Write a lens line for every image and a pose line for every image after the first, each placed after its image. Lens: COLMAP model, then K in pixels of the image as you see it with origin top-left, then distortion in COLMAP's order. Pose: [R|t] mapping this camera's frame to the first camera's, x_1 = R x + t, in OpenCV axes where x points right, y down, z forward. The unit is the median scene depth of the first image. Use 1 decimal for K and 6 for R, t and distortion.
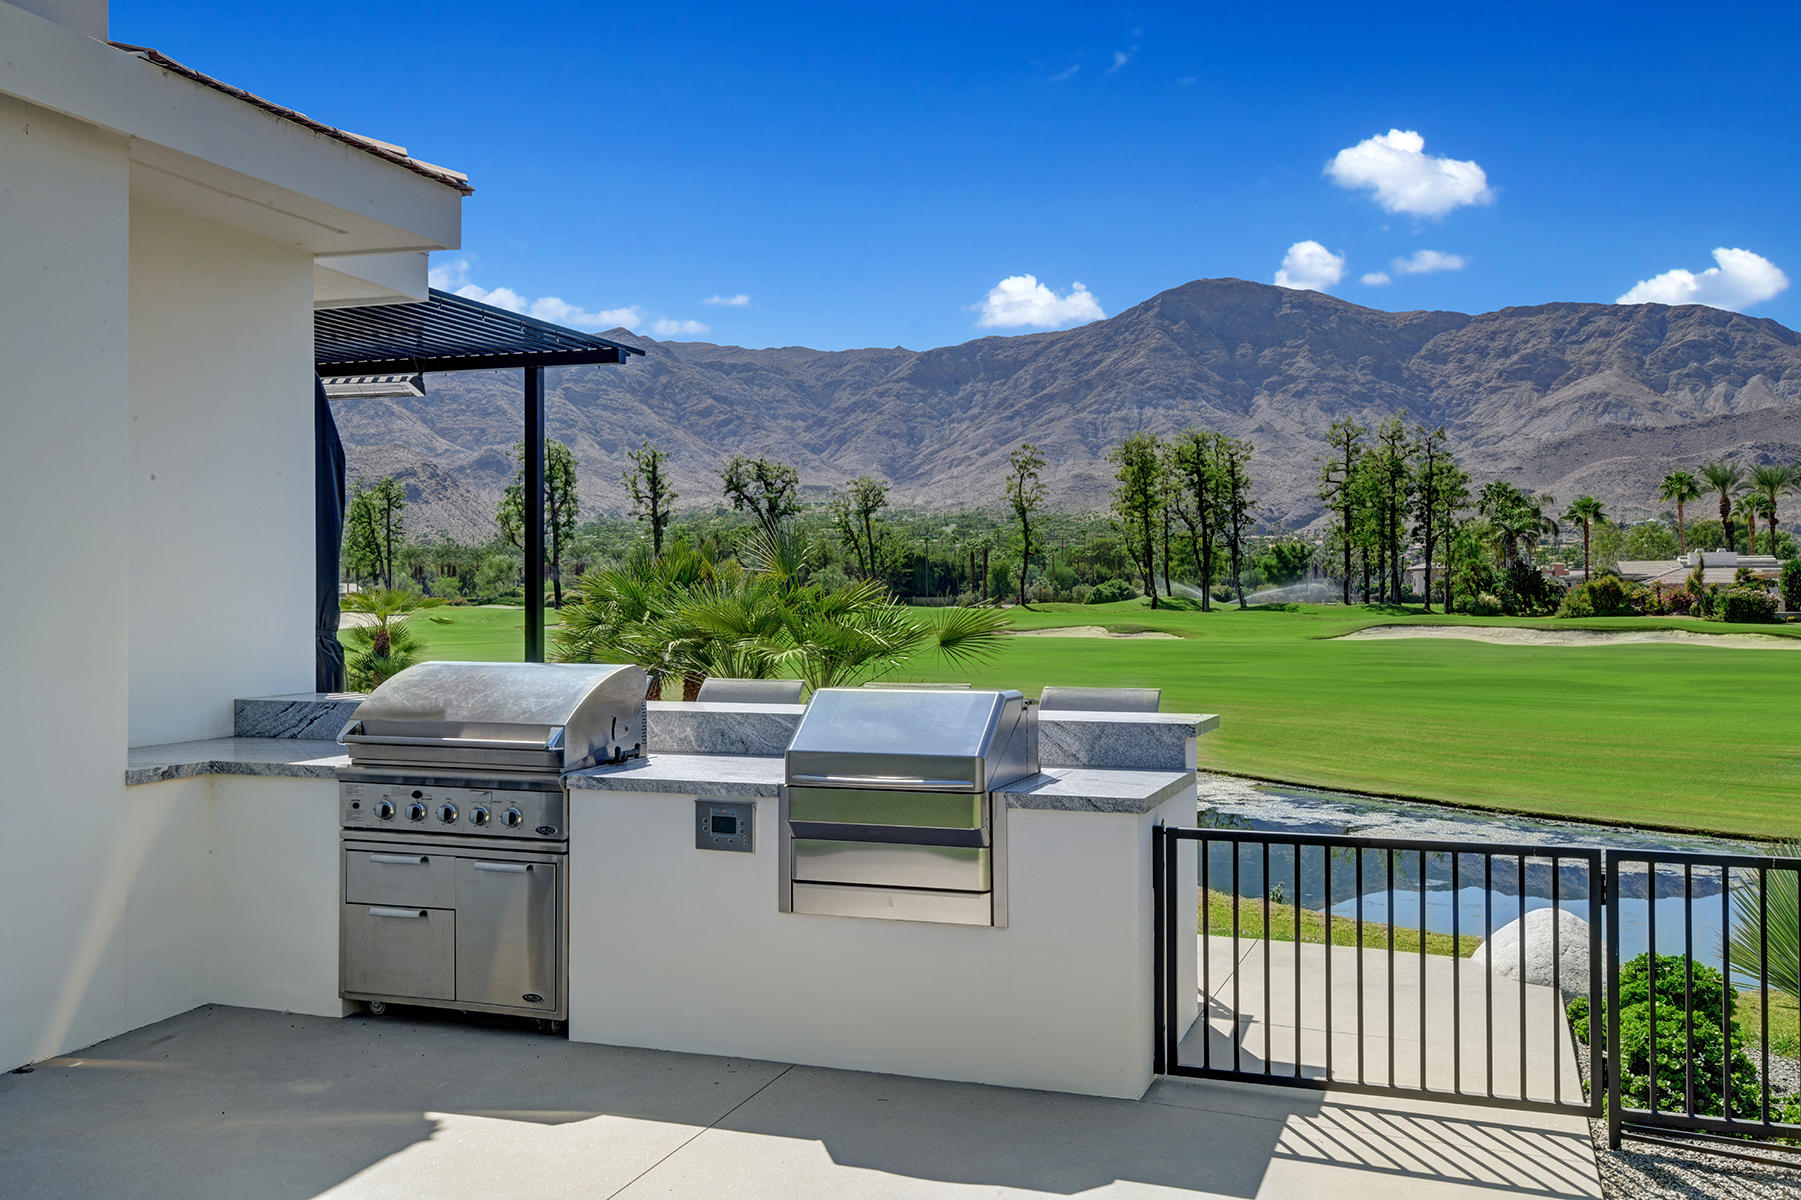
lens RADIAL K [[1632.7, 0, 909.1], [0, 1632.7, 600.4], [0, 0, 1]] dist [0.050207, 0.013211]
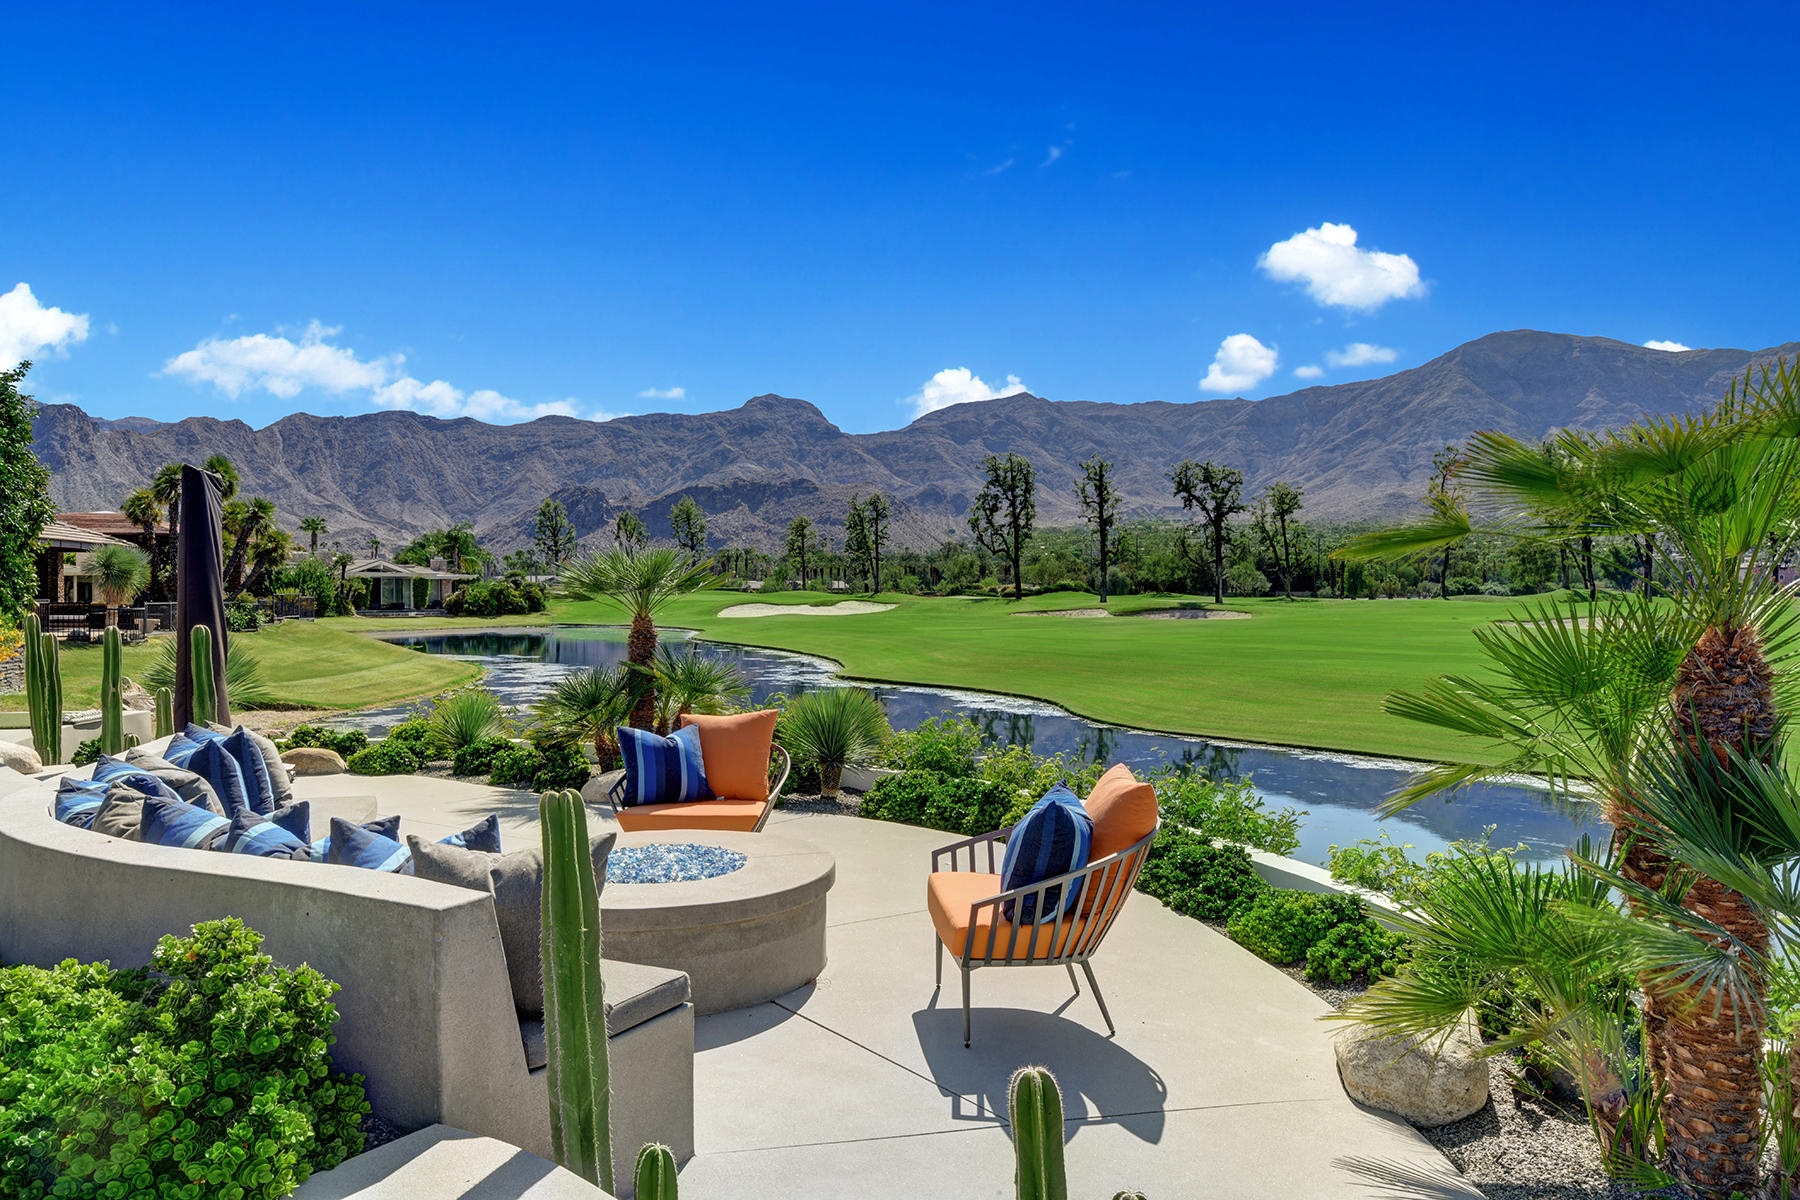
lens RADIAL K [[1224.8, 0, 903.9], [0, 1224.8, 595.6], [0, 0, 1]] dist [0.025439, -0.002478]
pose [[0.963336, 0.002862, -0.268282, -0.058367], [-0.002732, 0.999996, 0.000859, 0.002299], [0.268284, -0.000095, 0.963340, 0.134167]]
